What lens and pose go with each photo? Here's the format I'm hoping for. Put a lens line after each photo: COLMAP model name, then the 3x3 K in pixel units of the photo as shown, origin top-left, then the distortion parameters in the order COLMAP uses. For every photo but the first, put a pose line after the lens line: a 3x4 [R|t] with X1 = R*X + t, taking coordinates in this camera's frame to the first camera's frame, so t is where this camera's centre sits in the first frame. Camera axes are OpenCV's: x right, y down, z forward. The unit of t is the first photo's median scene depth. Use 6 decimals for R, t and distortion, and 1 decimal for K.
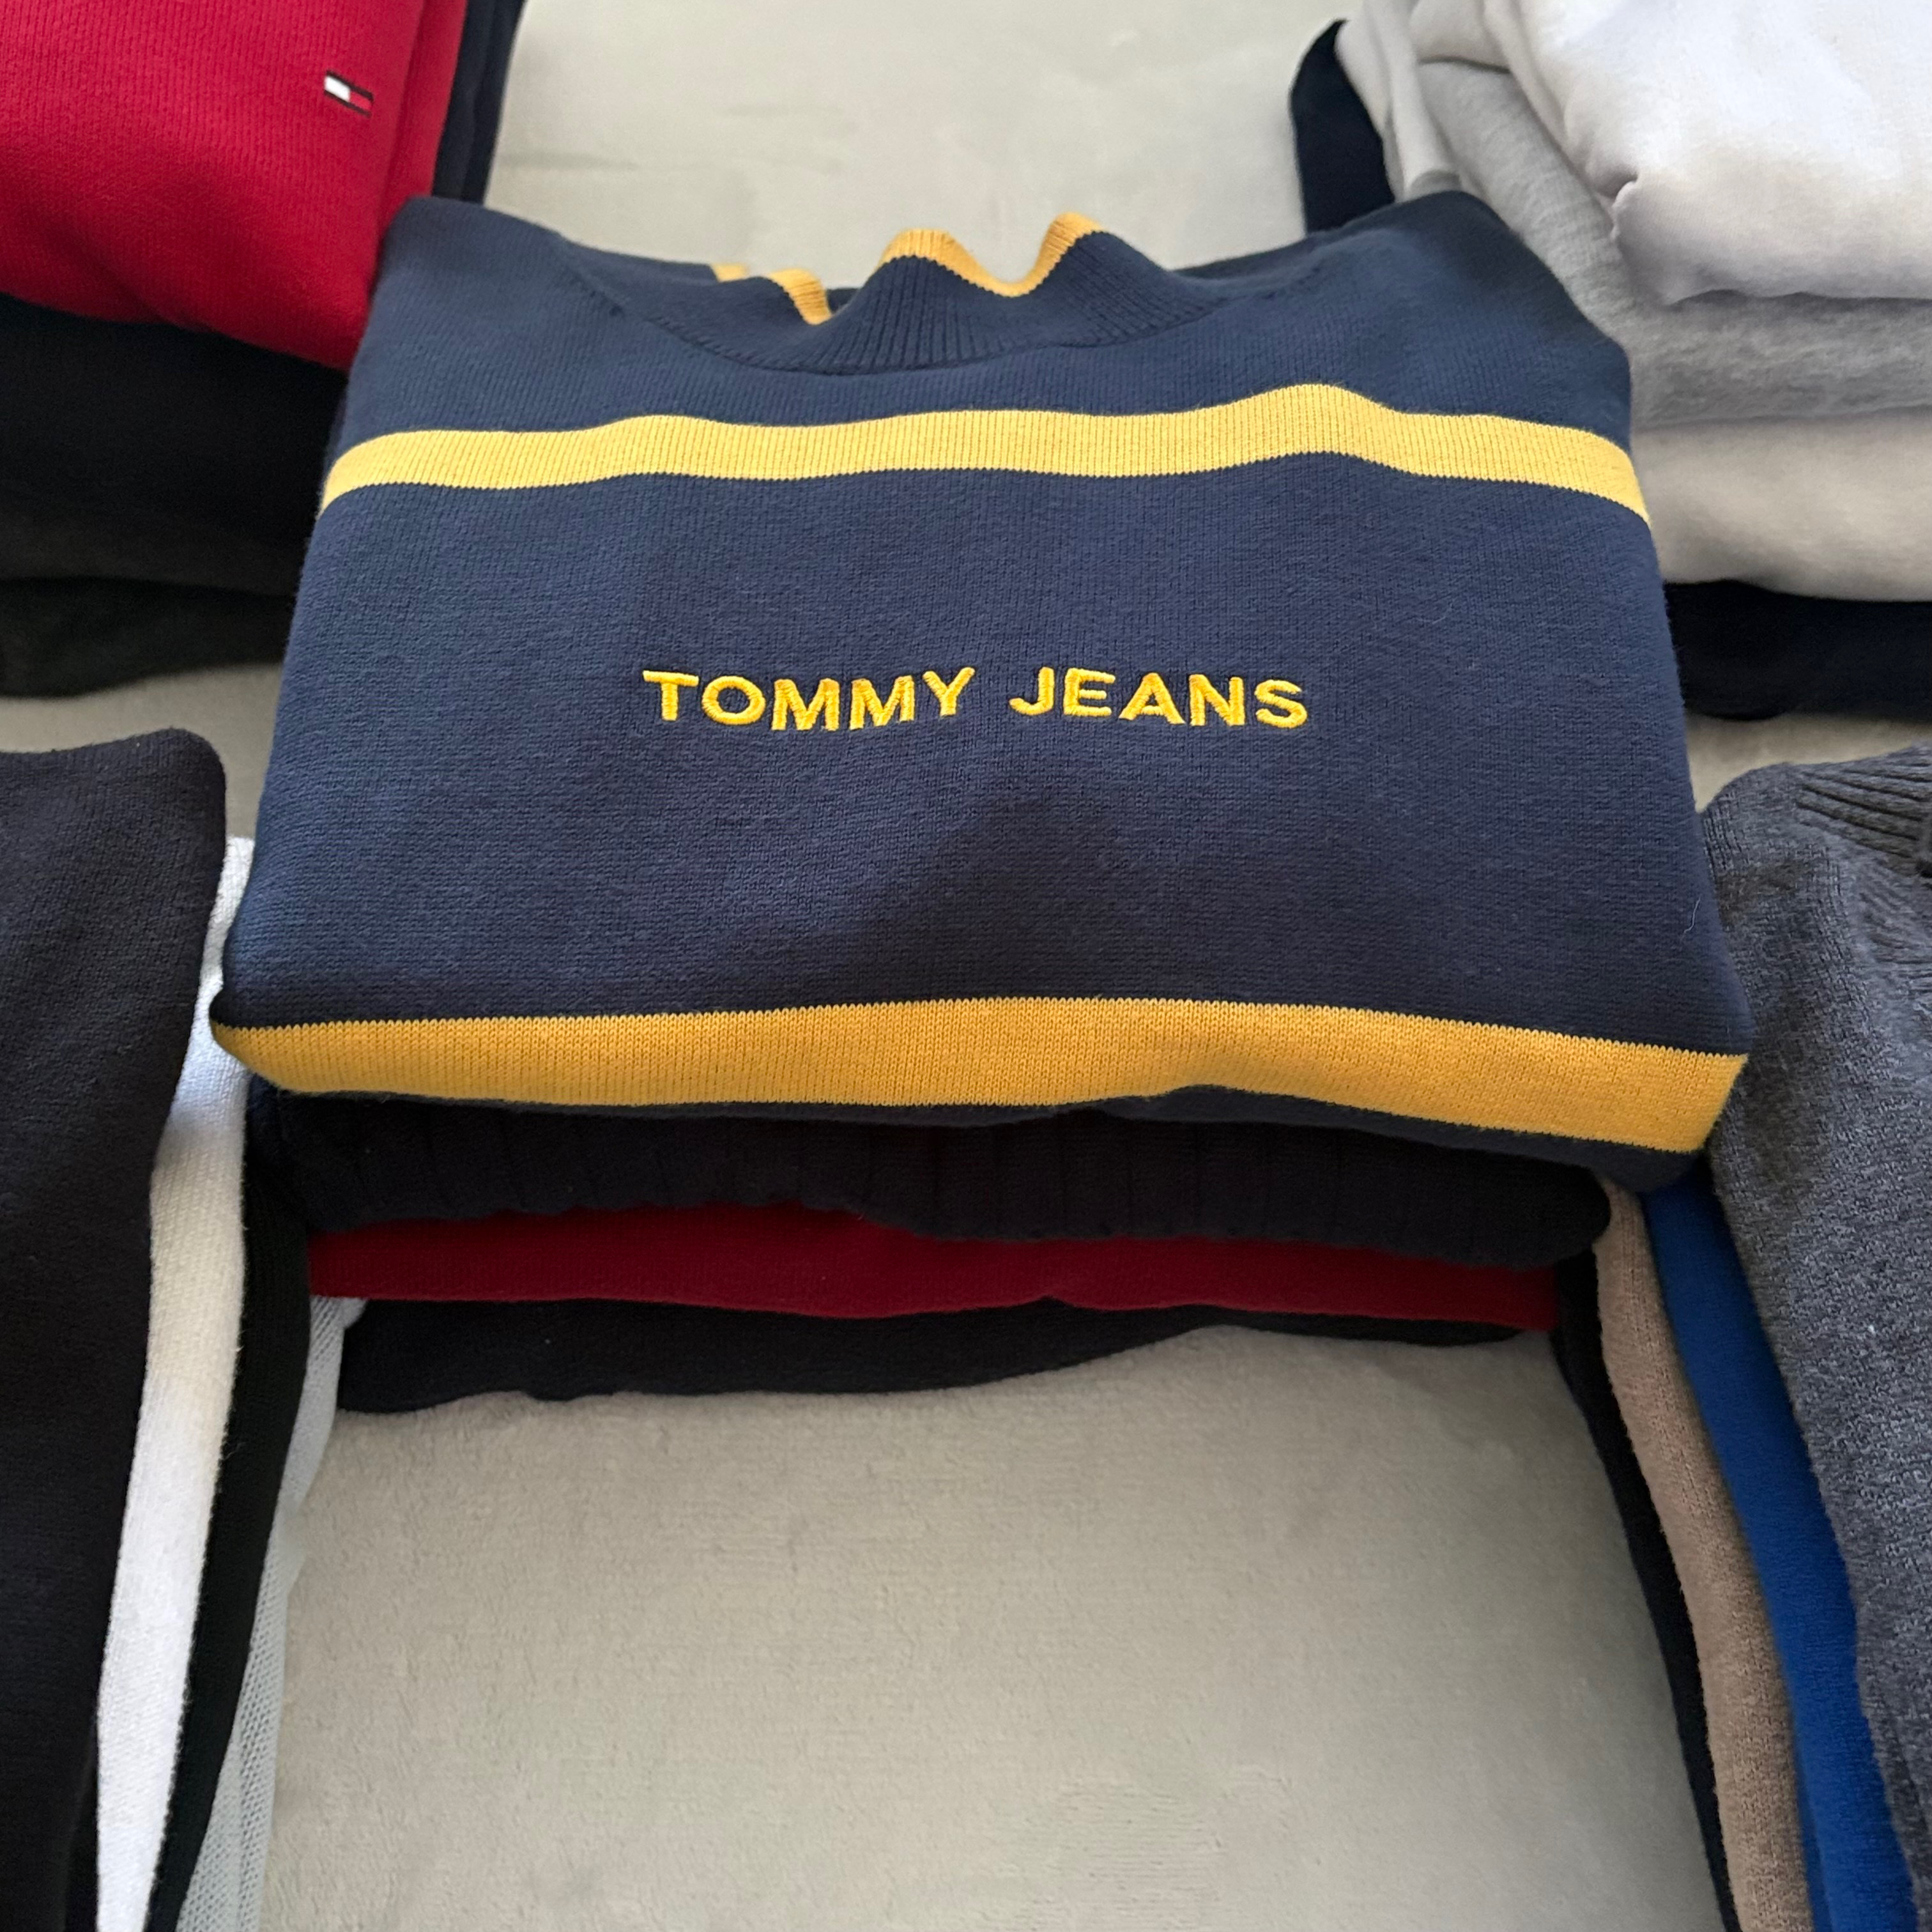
lens RADIAL K [[2449.3, 0, 962.8], [0, 2449.3, 965.3], [0, 0, 1]] dist [0.003284, 0.000000]
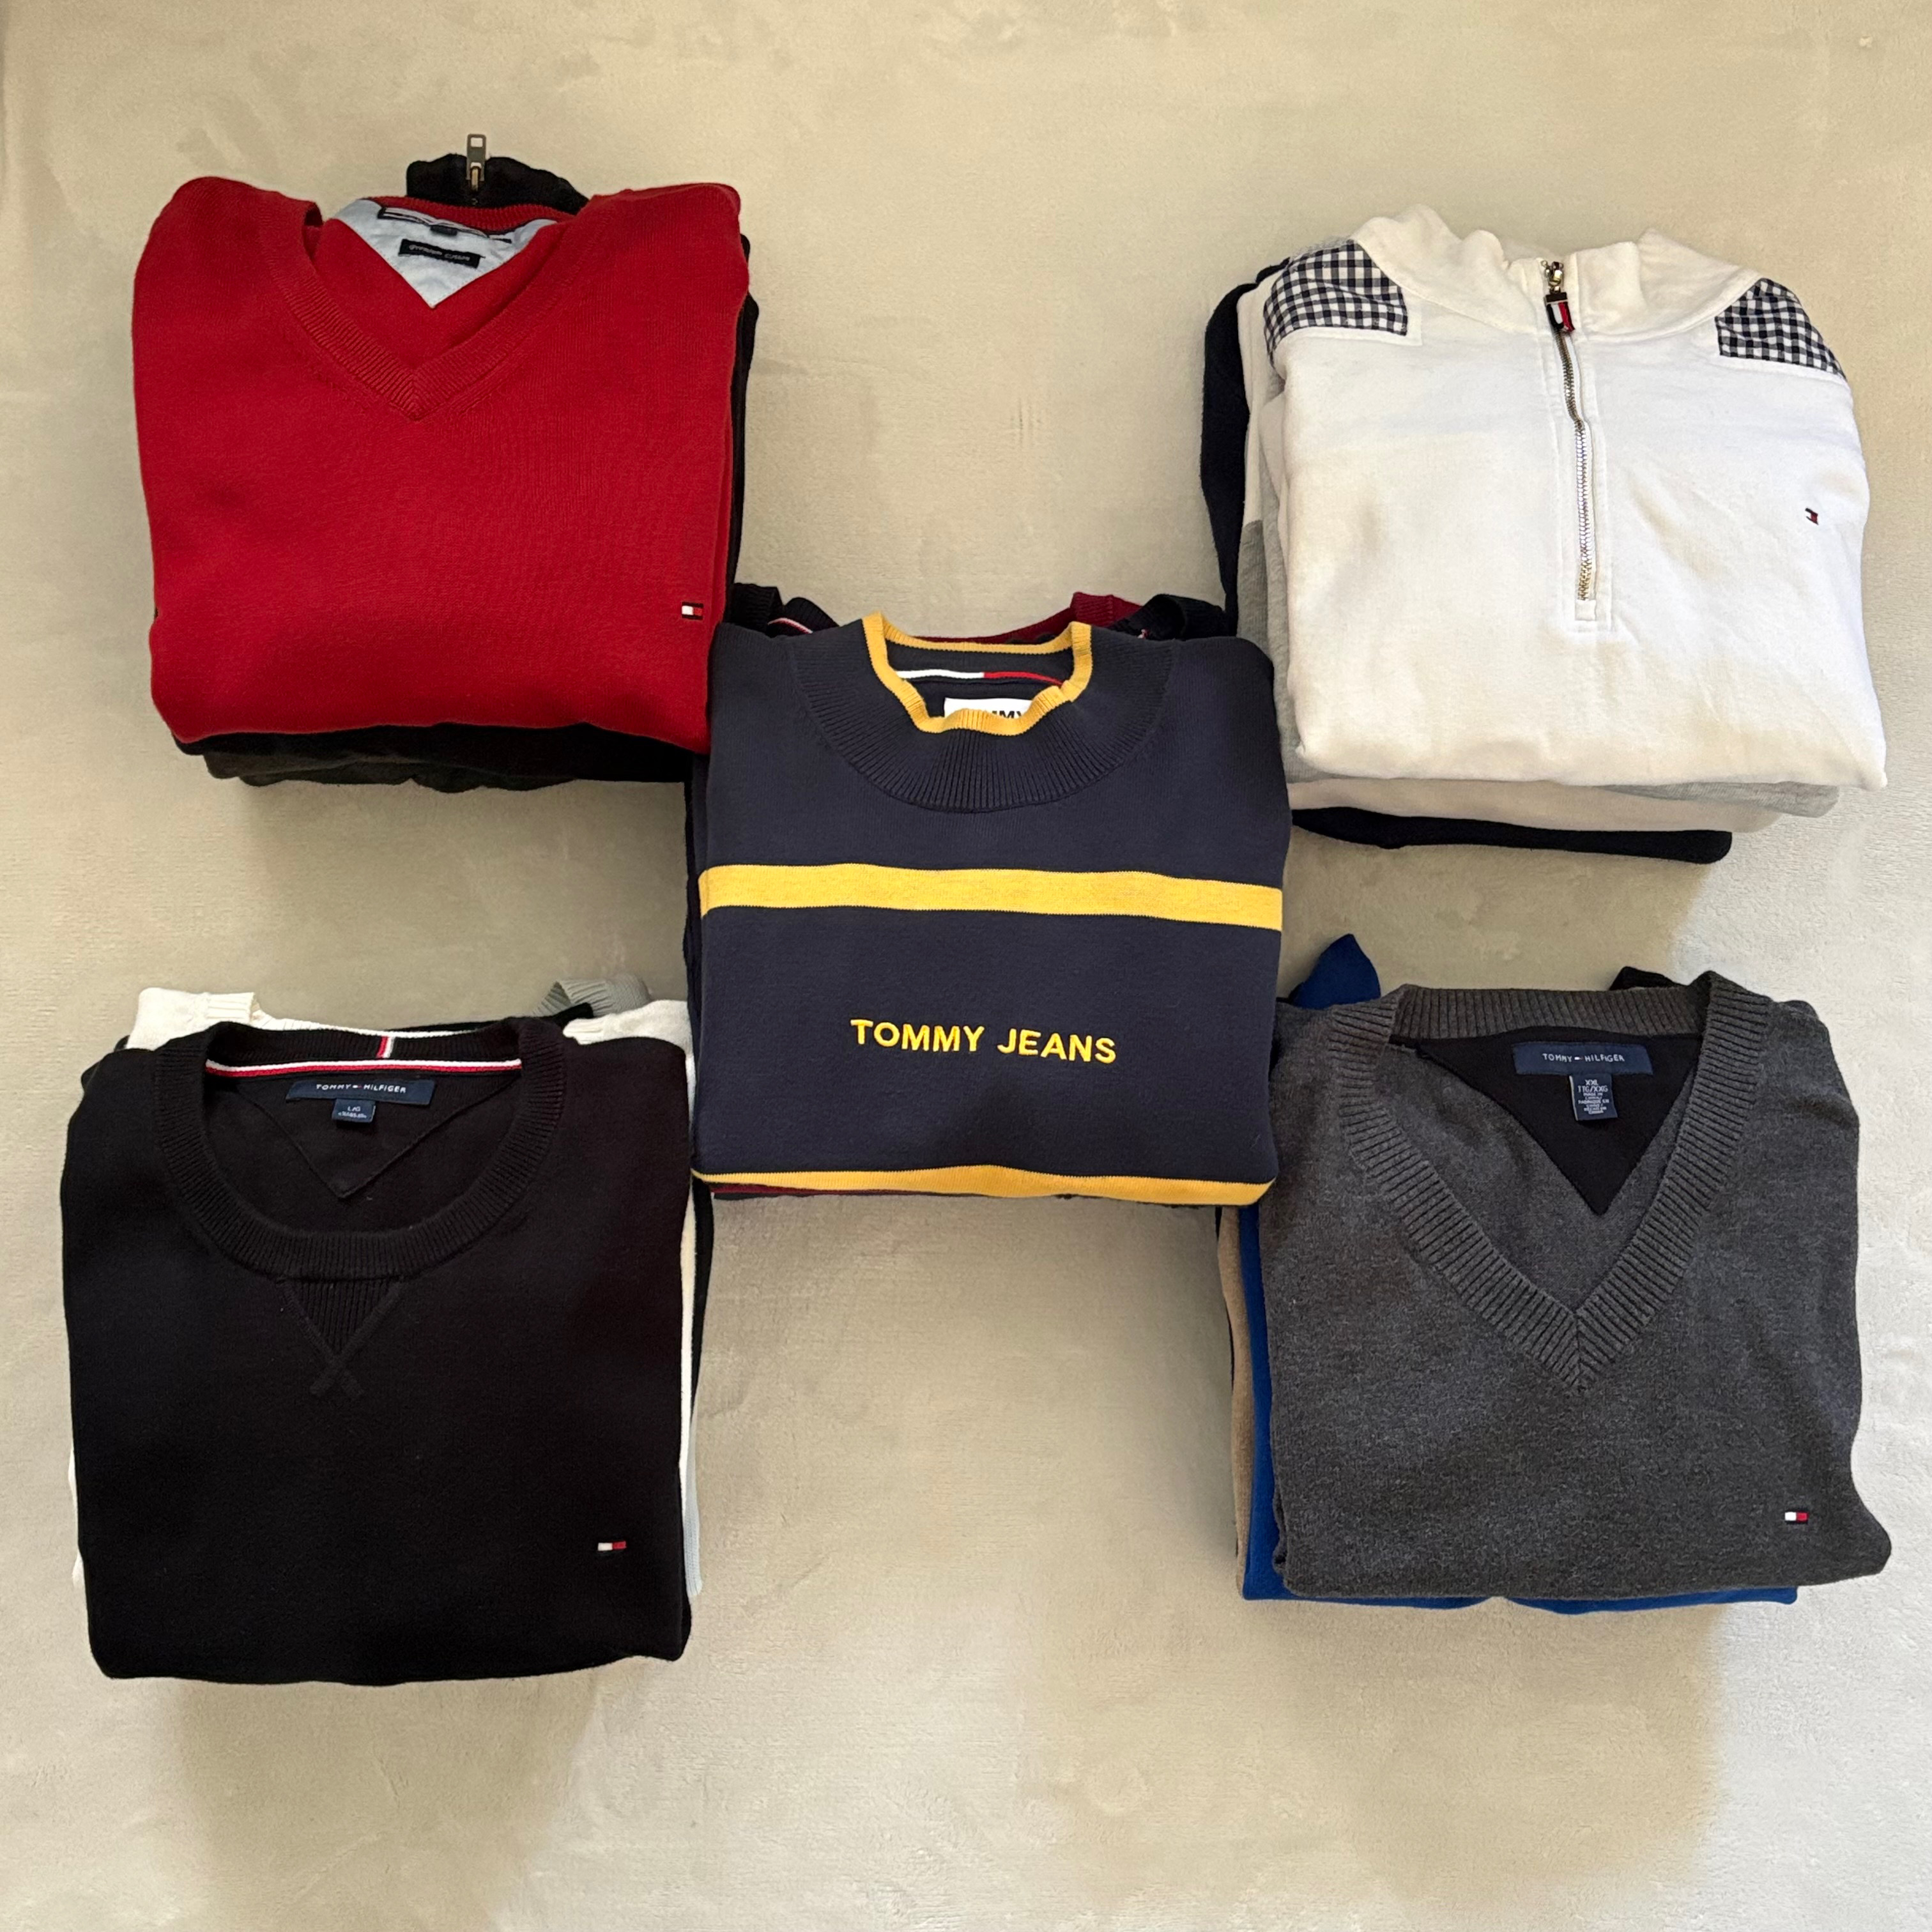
lens RADIAL K [[2449.3, 0, 967.8], [0, 2449.3, 966.6], [0, 0, 1]] dist [0.003284, 0.000000]
pose [[0.998840, 0.046725, 0.011627, -0.043642], [-0.046518, 0.874114, 0.483489, -1.373951], [0.012428, -0.483469, 0.875273, -1.141519]]
